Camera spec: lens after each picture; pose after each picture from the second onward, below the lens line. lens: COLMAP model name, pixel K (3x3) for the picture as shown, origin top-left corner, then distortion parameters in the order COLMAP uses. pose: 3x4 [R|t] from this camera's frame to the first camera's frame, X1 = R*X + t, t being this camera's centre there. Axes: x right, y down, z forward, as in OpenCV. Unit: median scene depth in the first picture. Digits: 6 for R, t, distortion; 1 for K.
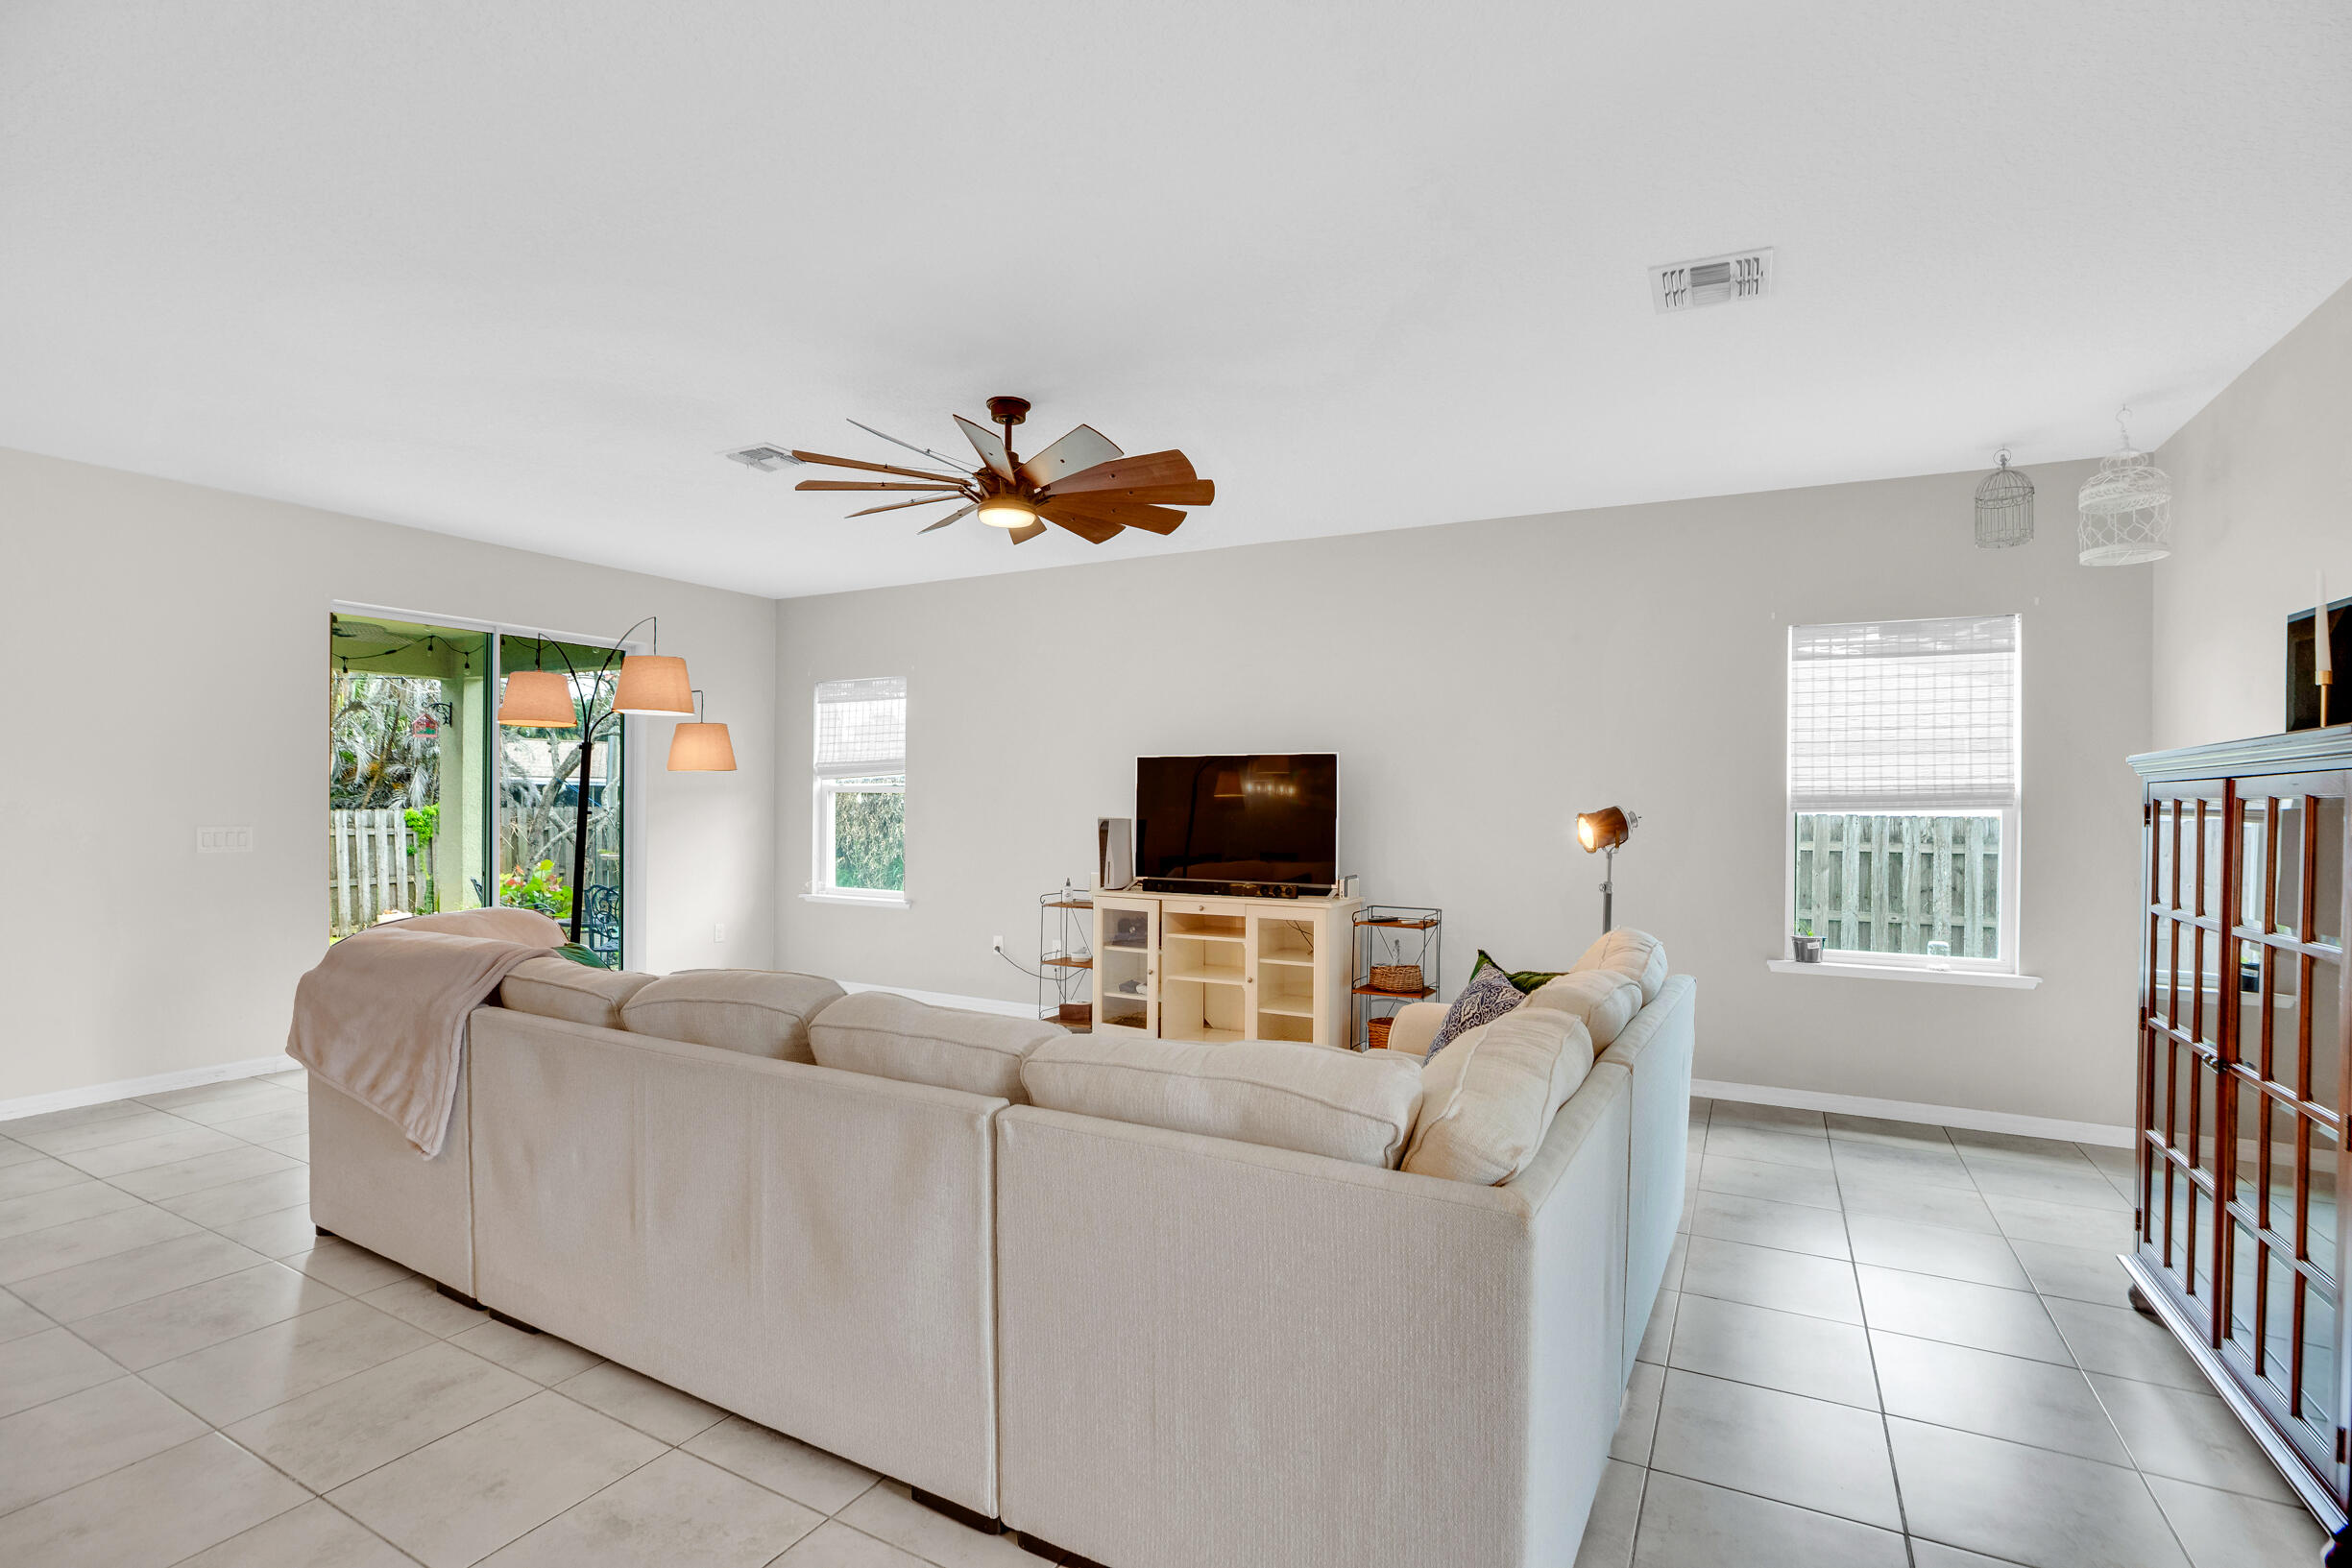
lens RADIAL K [[1081.4, 0, 1196.0], [0, 1081.4, 803.1], [0, 0, 1]] dist [-0.046100, 0.014131]
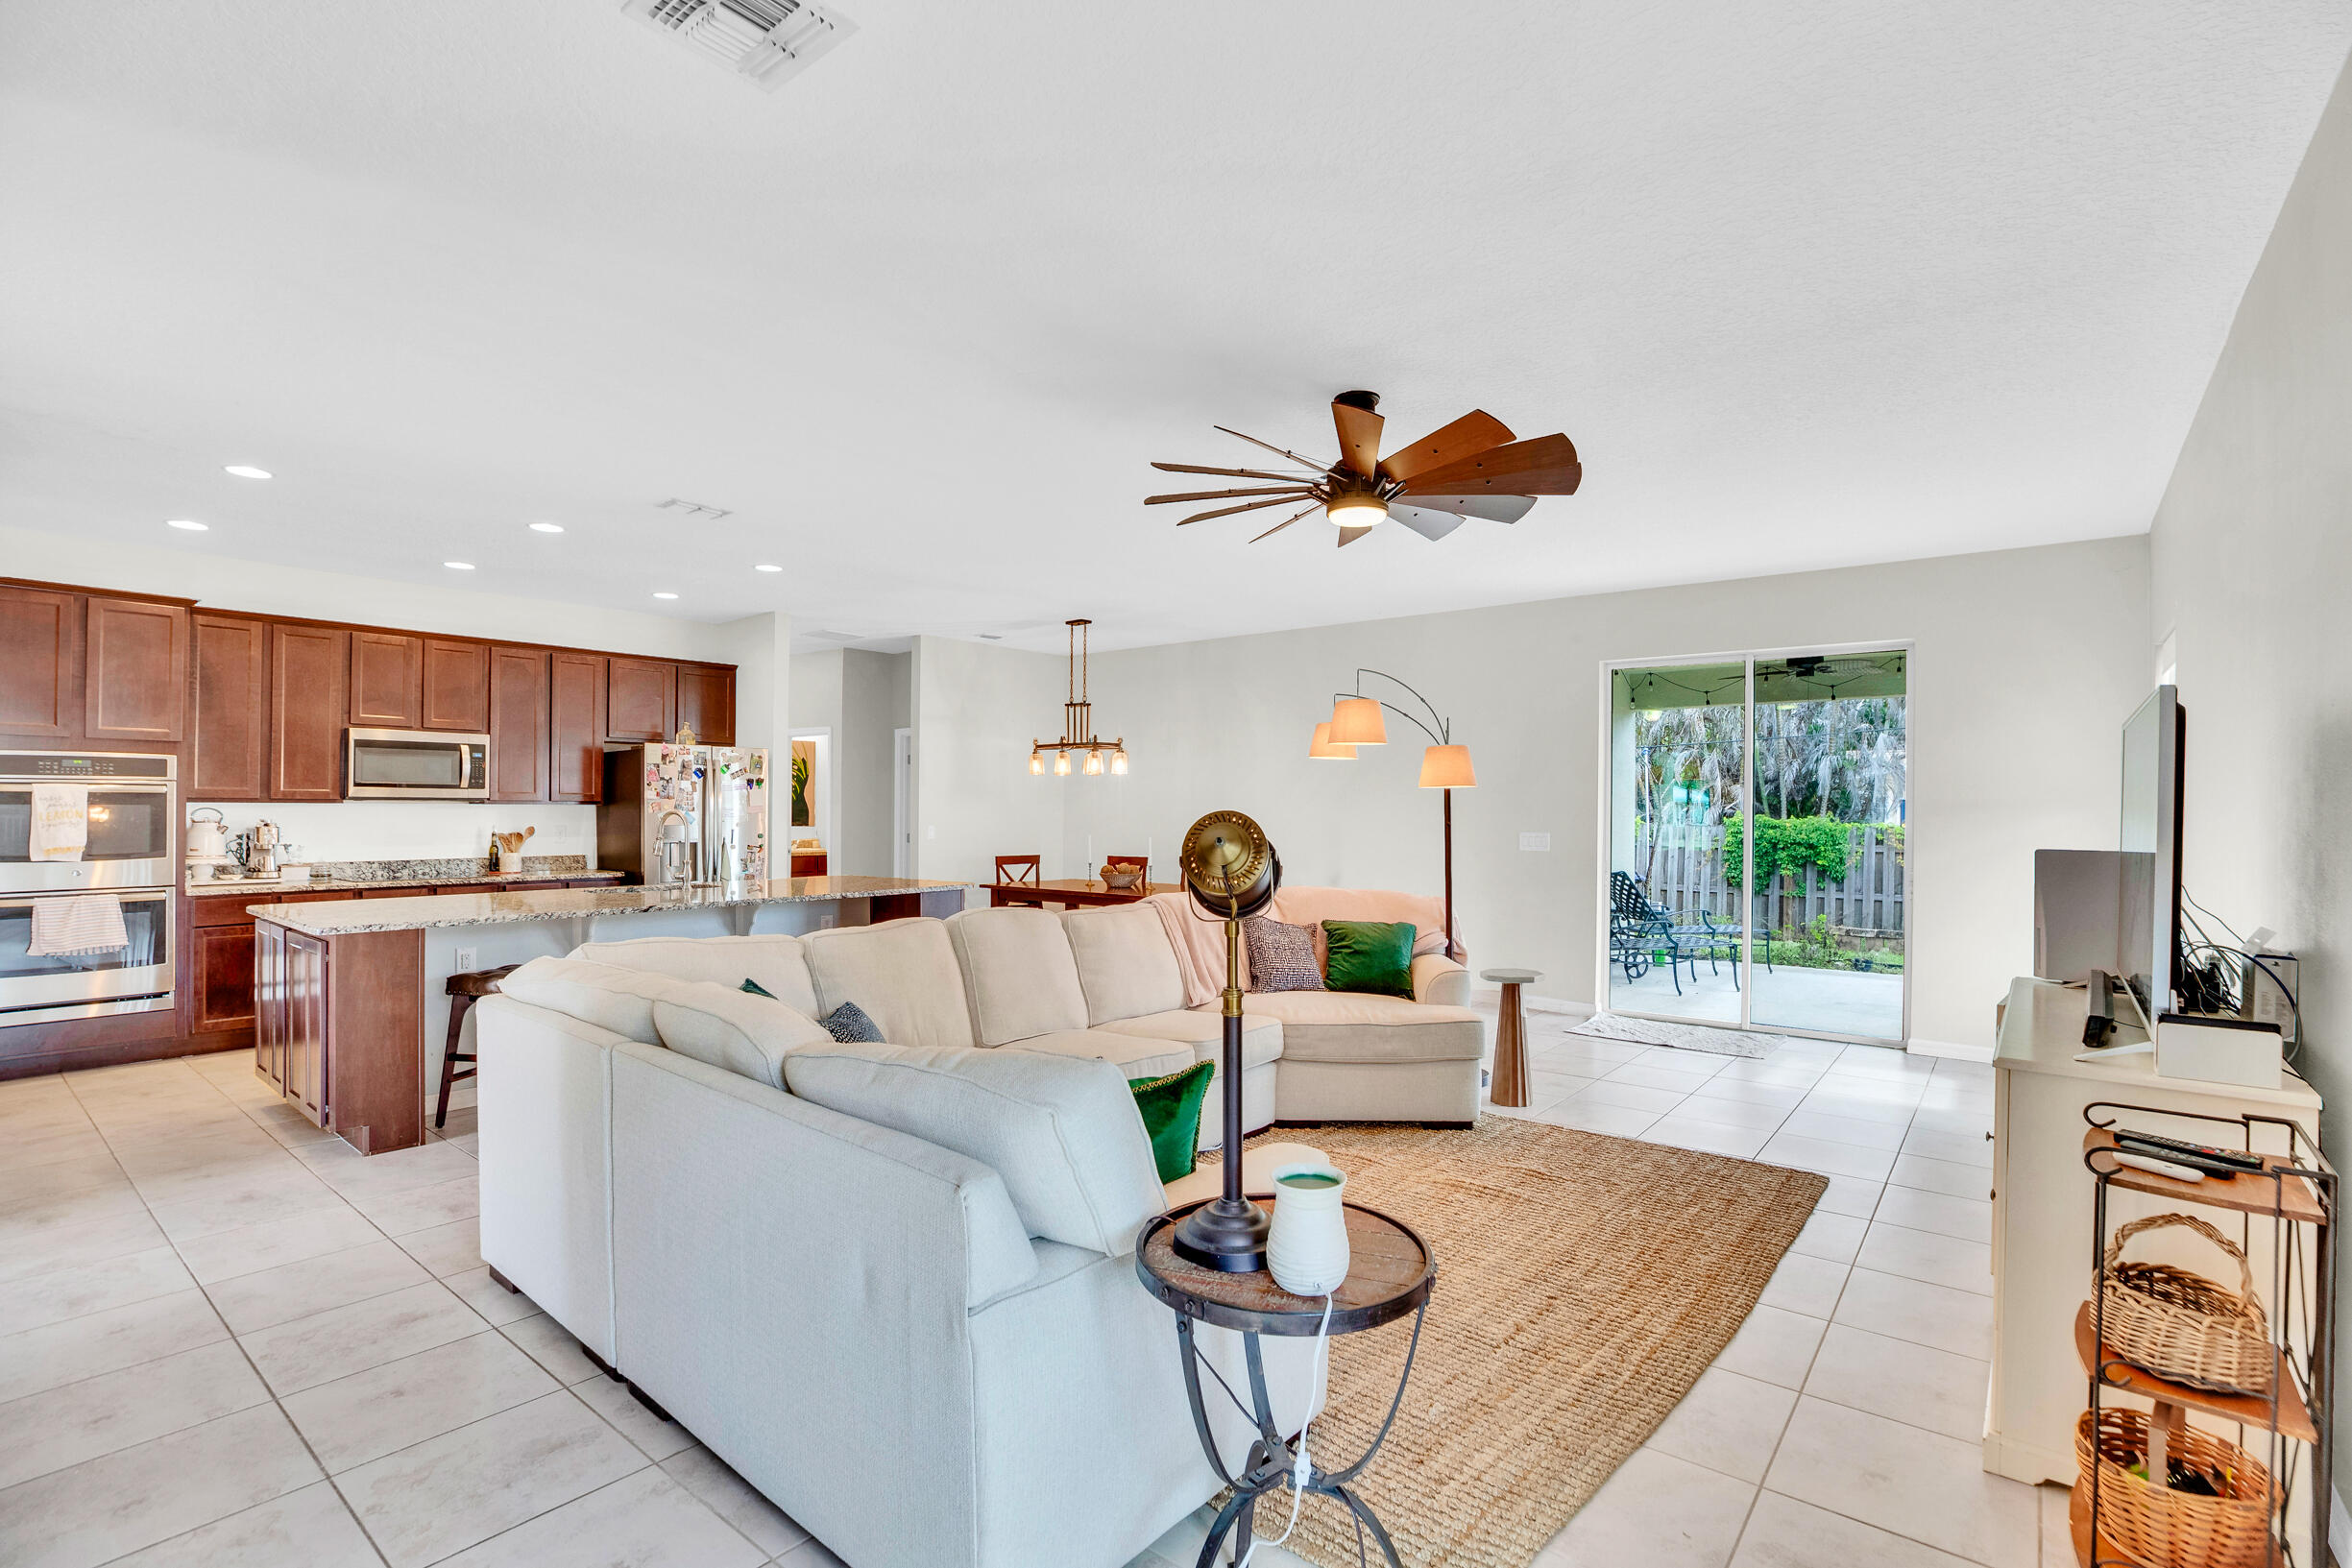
lens RADIAL K [[1081.4, 0, 1196.0], [0, 1081.4, 803.1], [0, 0, 1]] dist [-0.046100, 0.014131]
pose [[-0.182656, -0.011454, -0.983110, 0.559488], [-0.011804, 0.999886, -0.009456, 0.000180], [0.983106, 0.009877, -0.182770, 0.730440]]
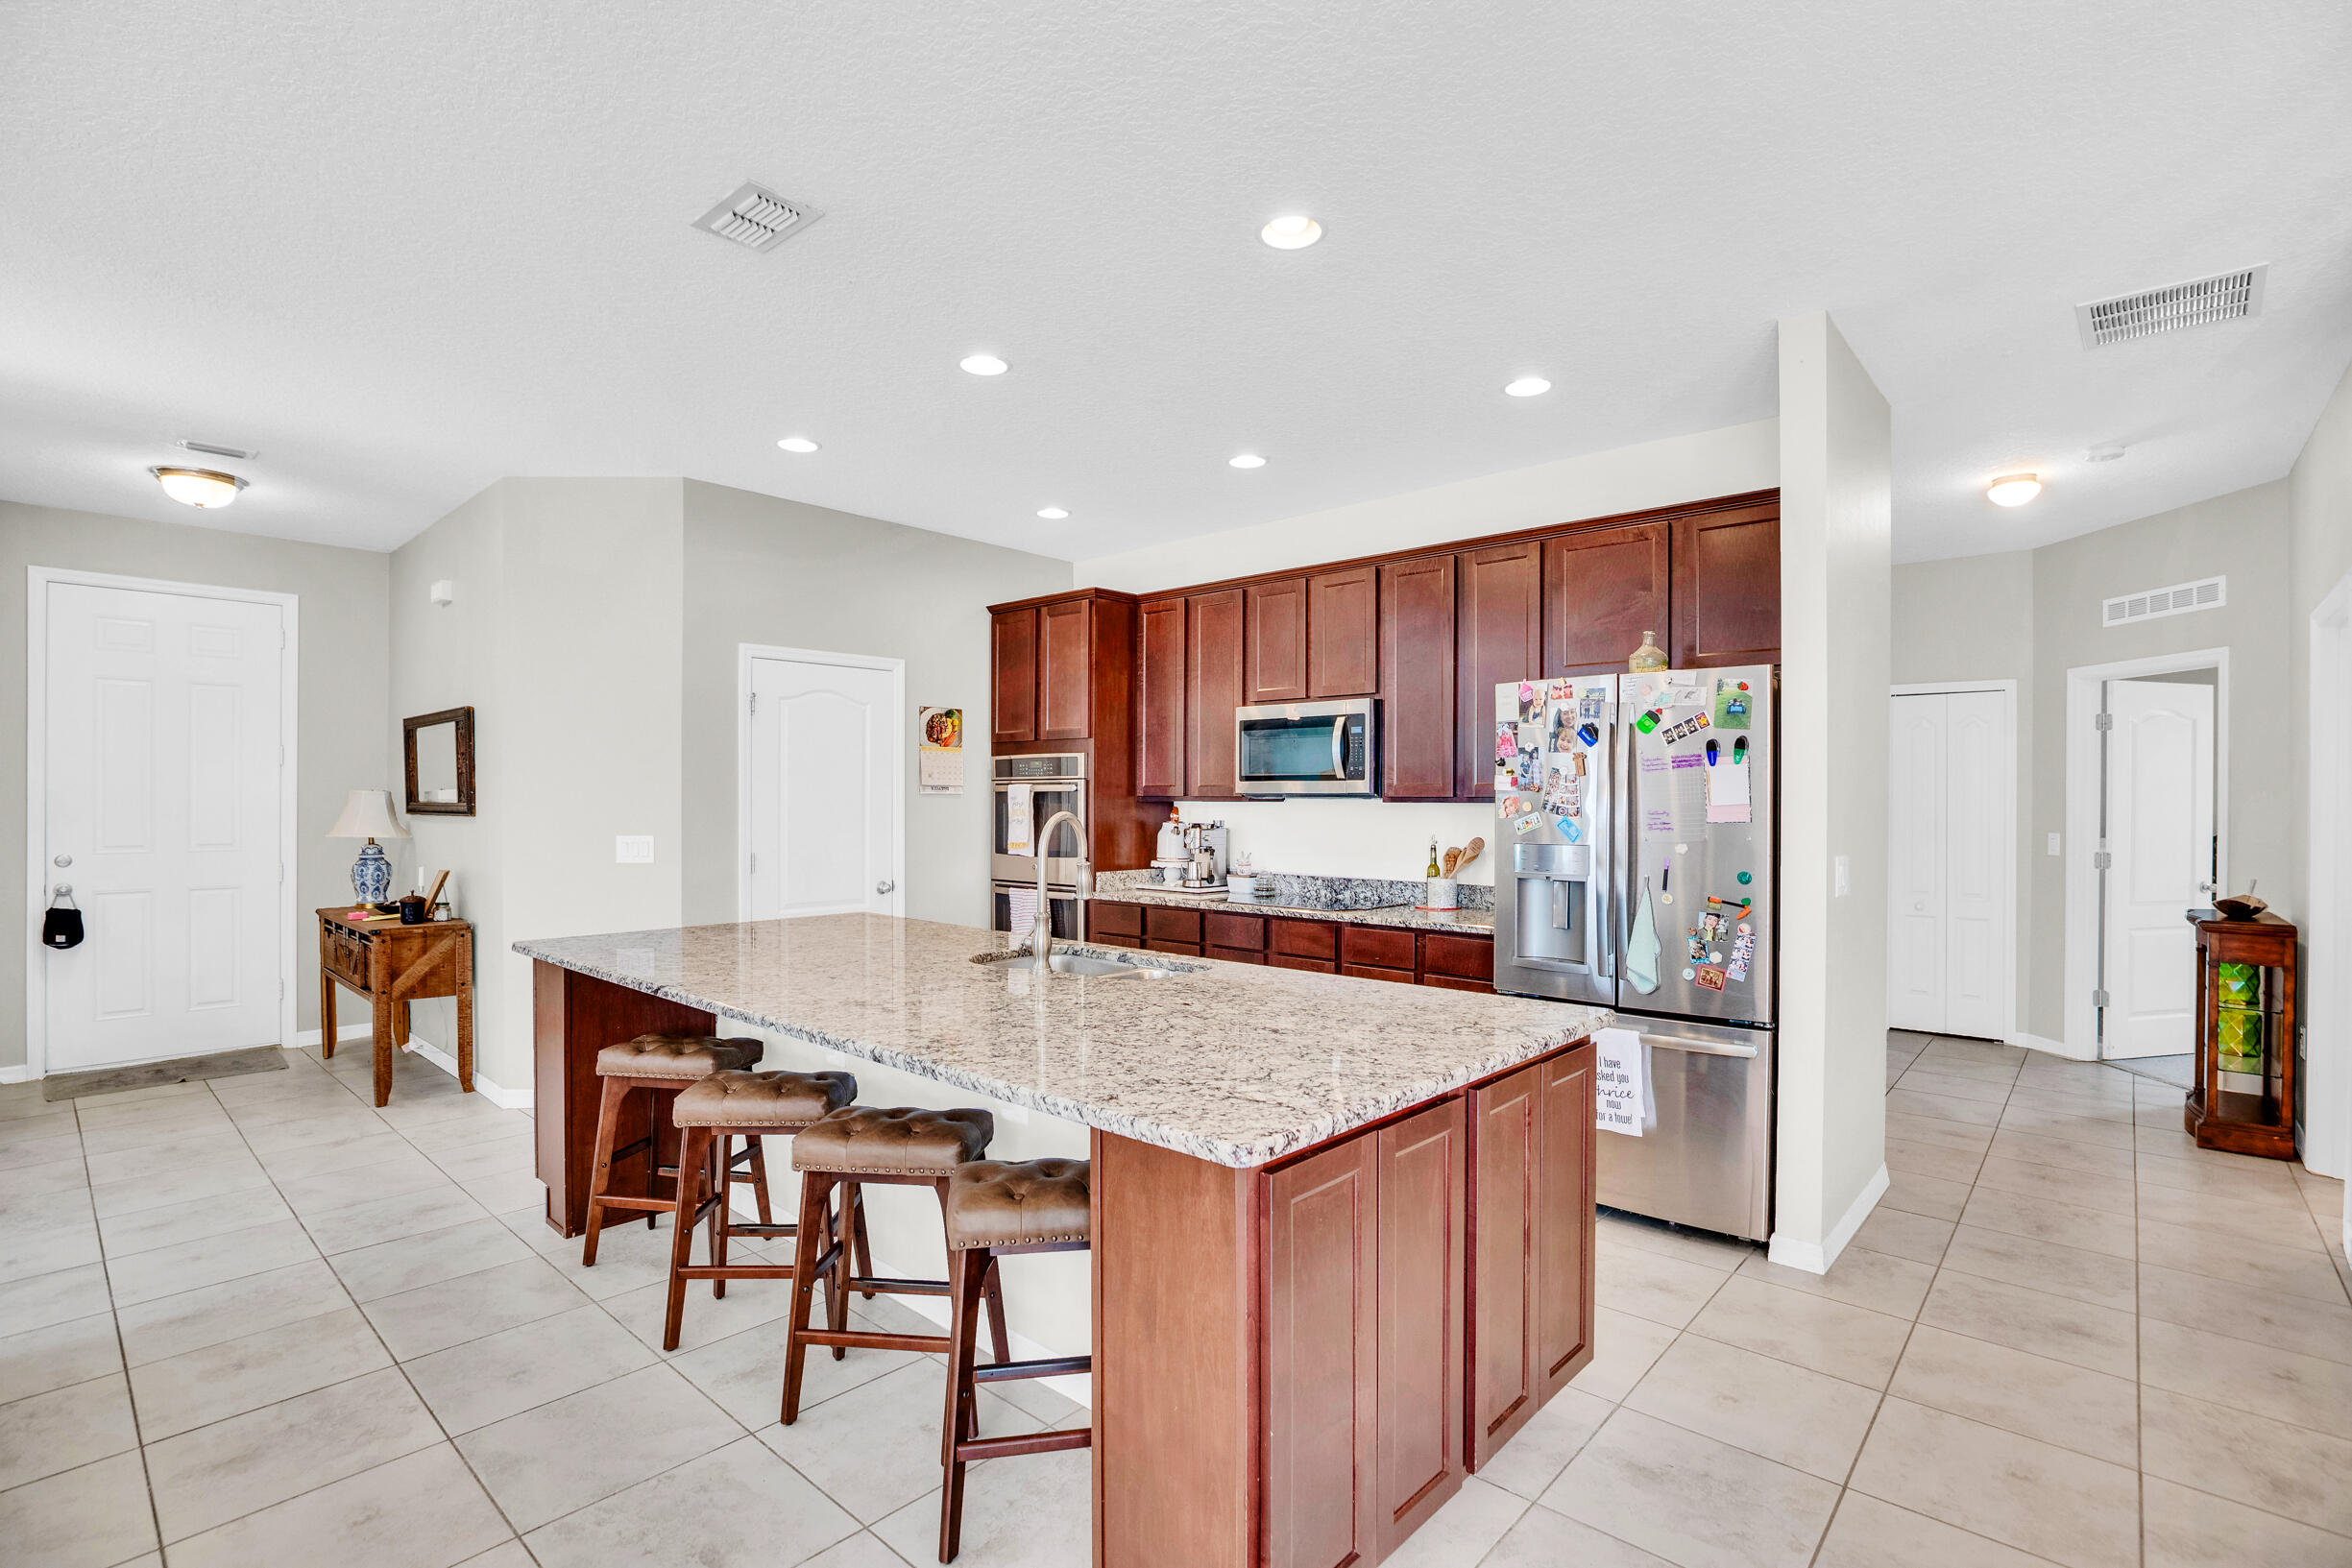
lens RADIAL K [[1081.4, 0, 1196.0], [0, 1081.4, 803.1], [0, 0, 1]] dist [-0.046100, 0.014131]
pose [[-0.971658, -0.009509, 0.236199, -0.572529], [-0.007531, 0.999929, 0.009274, -0.006727], [-0.236270, 0.007232, -0.971661, 0.540564]]
